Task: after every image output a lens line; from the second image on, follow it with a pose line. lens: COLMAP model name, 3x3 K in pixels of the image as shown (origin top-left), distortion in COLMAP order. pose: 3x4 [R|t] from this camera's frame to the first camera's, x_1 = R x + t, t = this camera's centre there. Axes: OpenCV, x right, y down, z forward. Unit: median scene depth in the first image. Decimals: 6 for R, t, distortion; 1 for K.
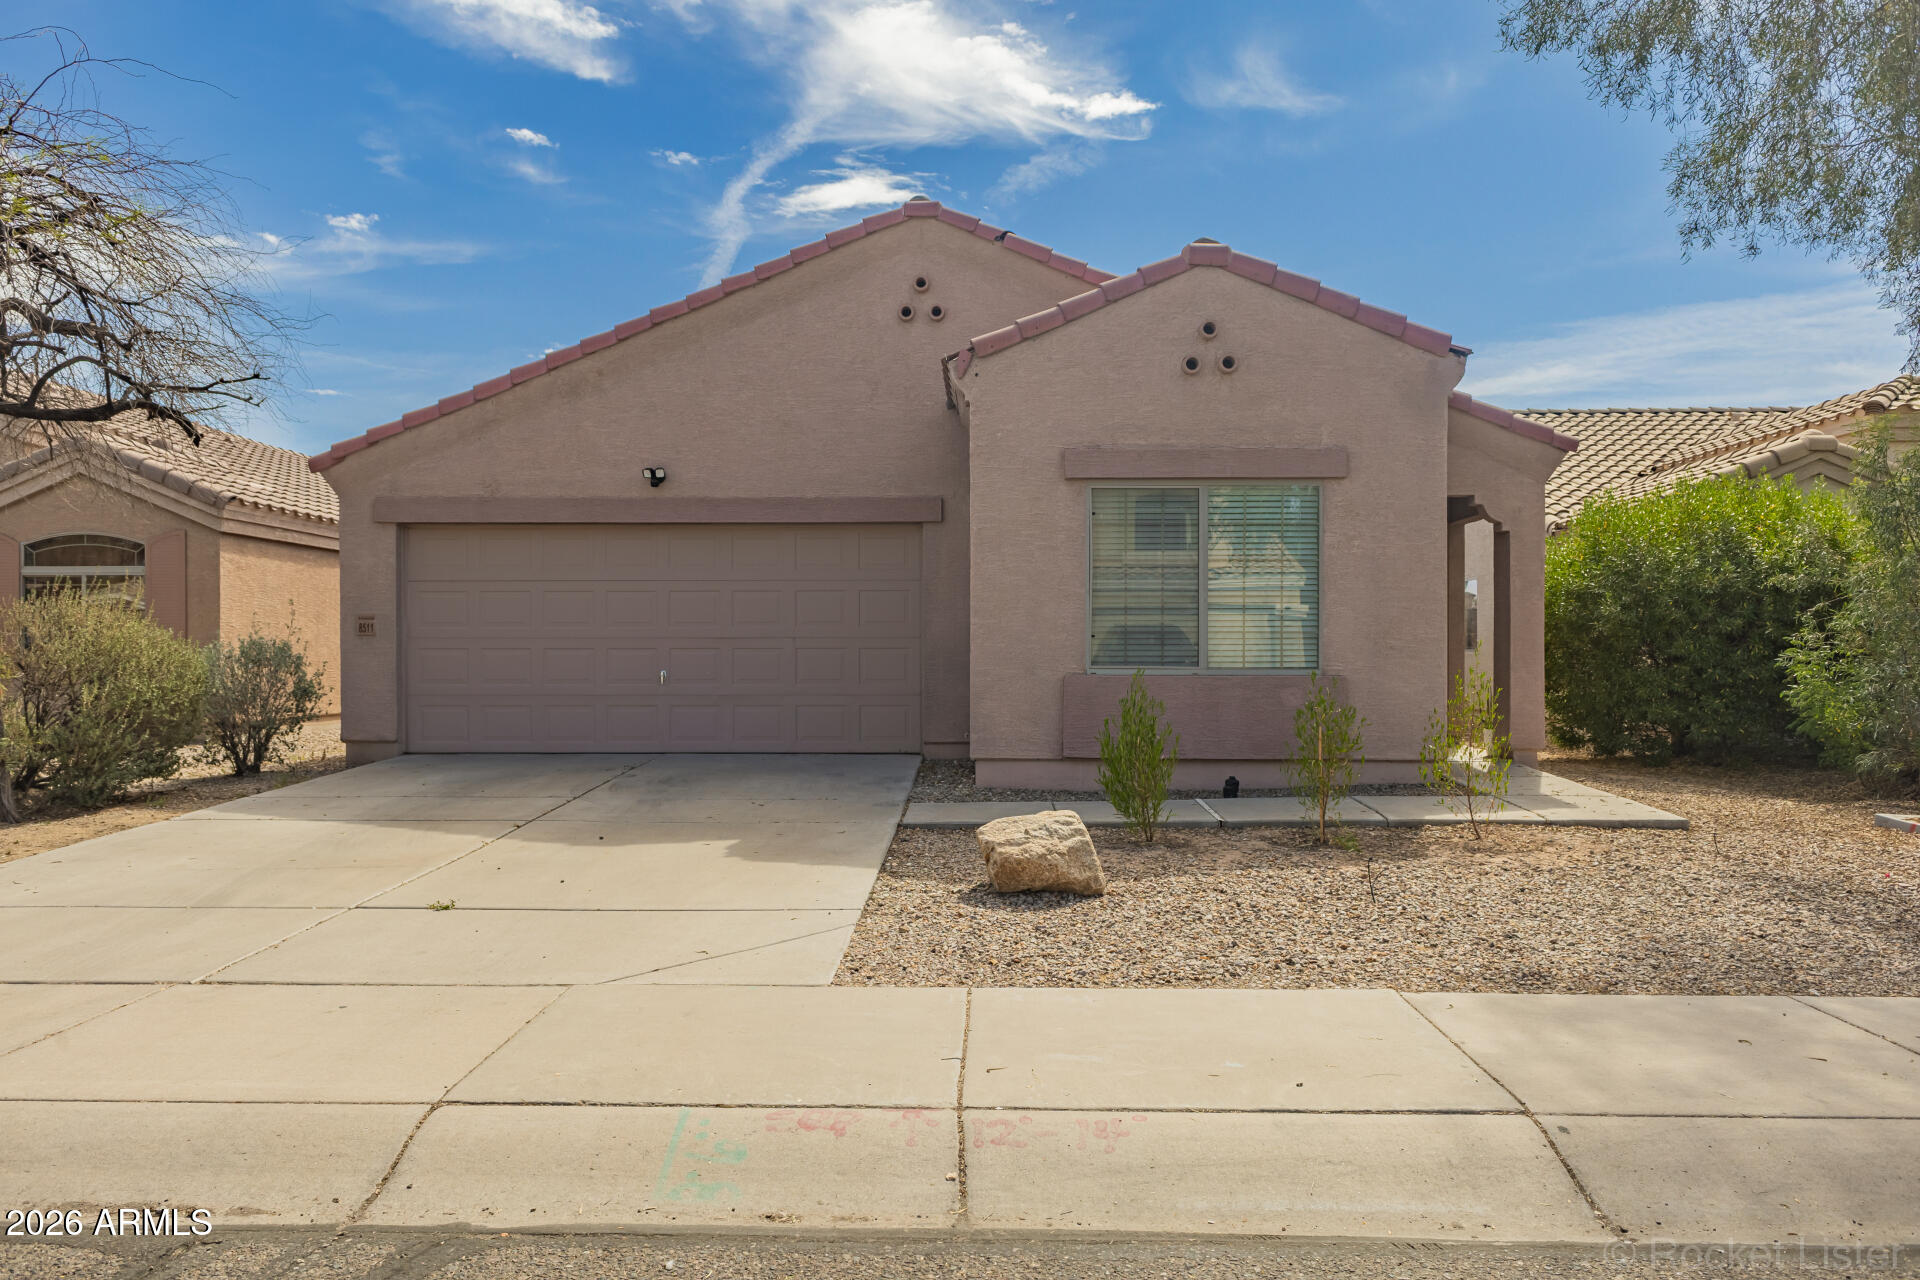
lens RADIAL K [[1262.9, 0, 965.7], [0, 1262.9, 640.9], [0, 0, 1]] dist [0.019718, -0.011036]
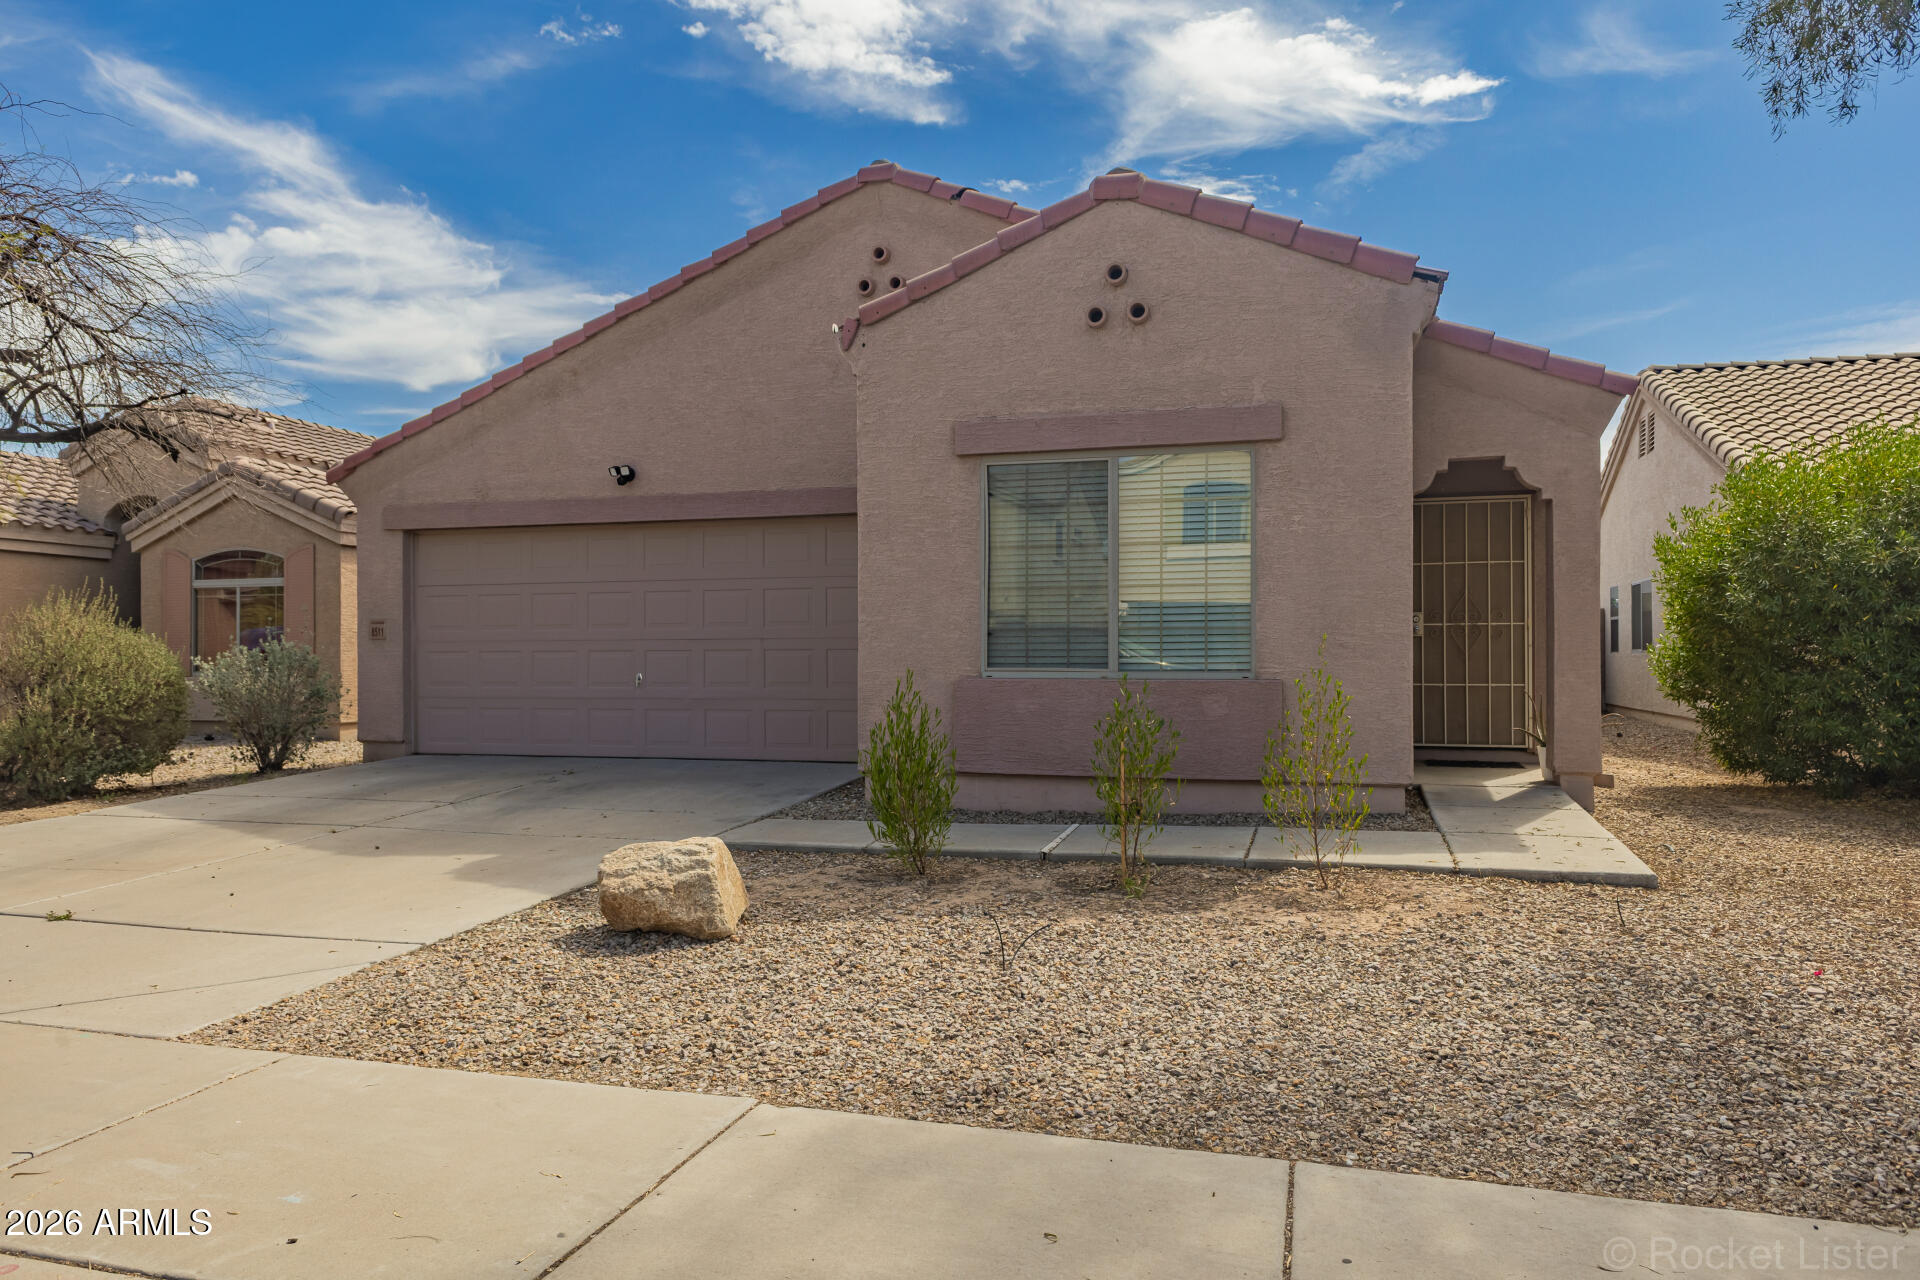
lens RADIAL K [[1262.9, 0, 956.2], [0, 1262.9, 639.3], [0, 0, 1]] dist [0.019718, -0.011036]
pose [[0.965561, -0.006213, -0.260101, 0.303517], [0.005059, 0.999974, -0.005108, 0.004214], [0.260126, 0.003616, 0.965568, 0.145933]]
